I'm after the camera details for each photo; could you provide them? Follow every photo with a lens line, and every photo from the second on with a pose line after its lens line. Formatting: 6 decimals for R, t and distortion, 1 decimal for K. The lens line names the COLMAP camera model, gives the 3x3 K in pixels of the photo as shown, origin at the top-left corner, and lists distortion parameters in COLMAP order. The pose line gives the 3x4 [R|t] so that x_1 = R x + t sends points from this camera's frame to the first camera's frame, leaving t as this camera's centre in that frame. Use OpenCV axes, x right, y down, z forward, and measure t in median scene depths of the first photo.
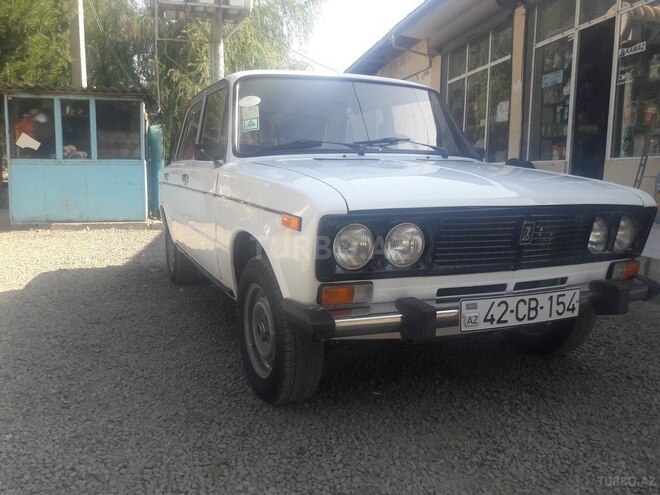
lens RADIAL K [[553.8, 0, 318.0], [0, 553.8, 256.3], [0, 0, 1]] dist [0.028391, -0.057993]
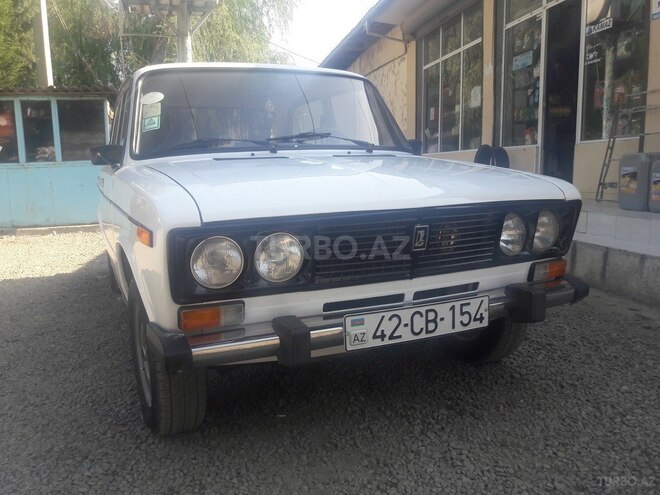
lens RADIAL K [[553.8, 0, 324.2], [0, 553.8, 252.0], [0, 0, 1]] dist [0.028391, -0.057993]
pose [[0.999285, -0.037807, 0.000948, 0.182335], [0.037796, 0.999241, 0.009481, -0.026774], [-0.001306, -0.009438, 0.999955, 0.089971]]
